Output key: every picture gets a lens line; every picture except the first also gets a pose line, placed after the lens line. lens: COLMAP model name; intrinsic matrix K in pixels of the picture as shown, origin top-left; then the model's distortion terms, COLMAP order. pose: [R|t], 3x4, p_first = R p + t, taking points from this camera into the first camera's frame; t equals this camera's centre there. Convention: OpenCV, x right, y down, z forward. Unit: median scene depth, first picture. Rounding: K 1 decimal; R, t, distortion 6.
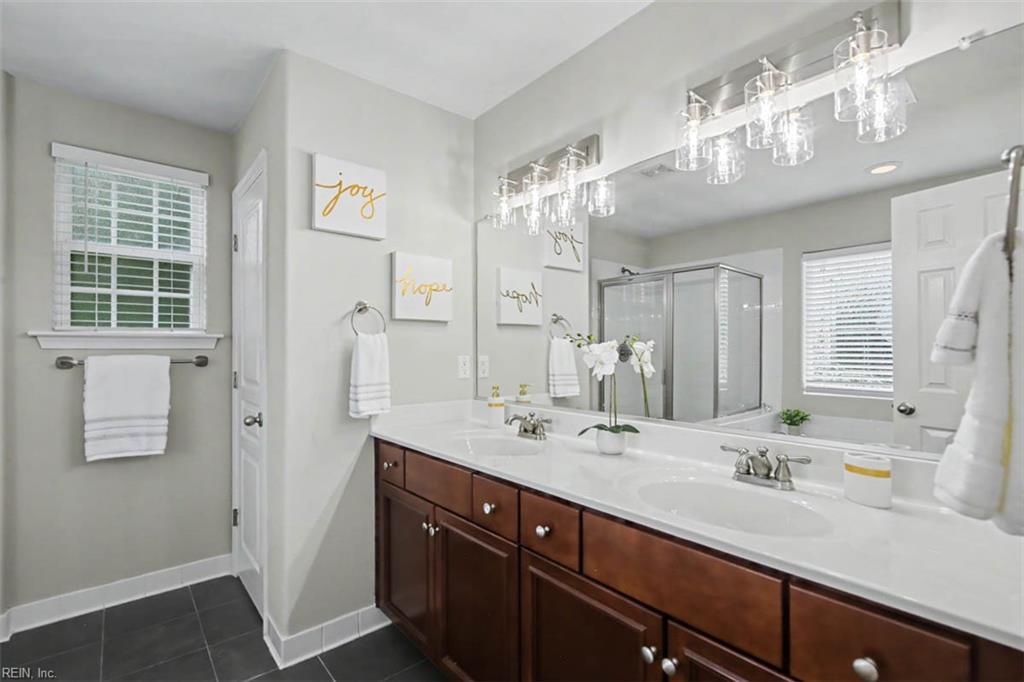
lens RADIAL K [[469.9, 0, 512.0], [0, 469.9, 345.5], [0, 0, 1]] dist [0.003374, 0.000279]
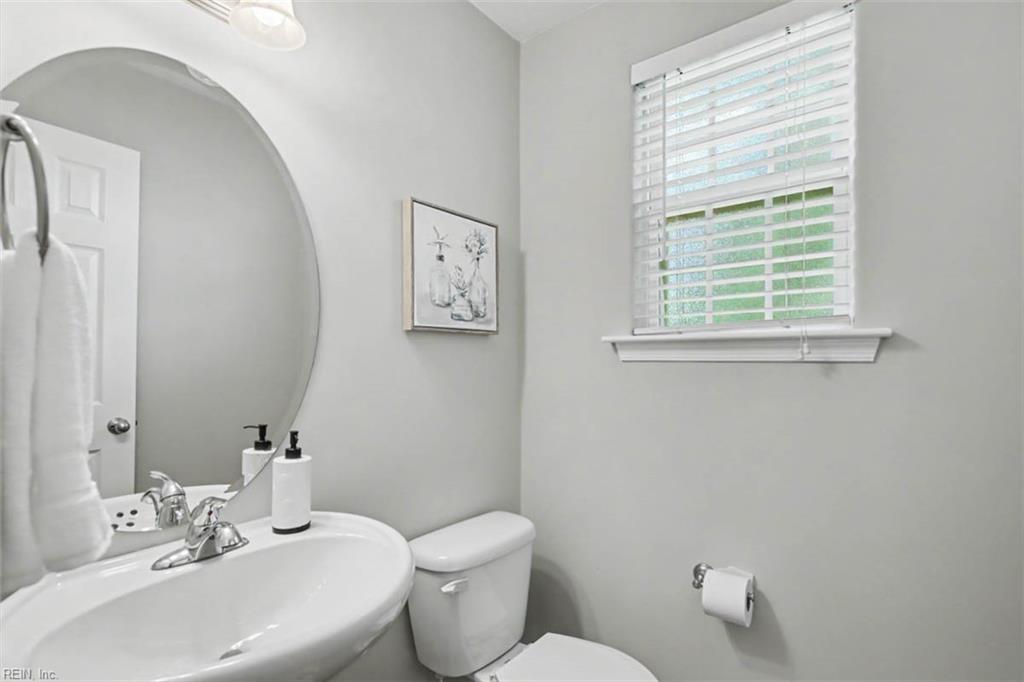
lens RADIAL K [[469.9, 0, 512.0], [0, 469.9, 347.2], [0, 0, 1]] dist [0.003374, 0.000279]
pose [[0.185606, -0.021204, -0.982396, -0.313634], [0.006796, 0.999771, -0.020295, -0.000234], [0.982601, -0.002910, 0.185707, 0.688456]]
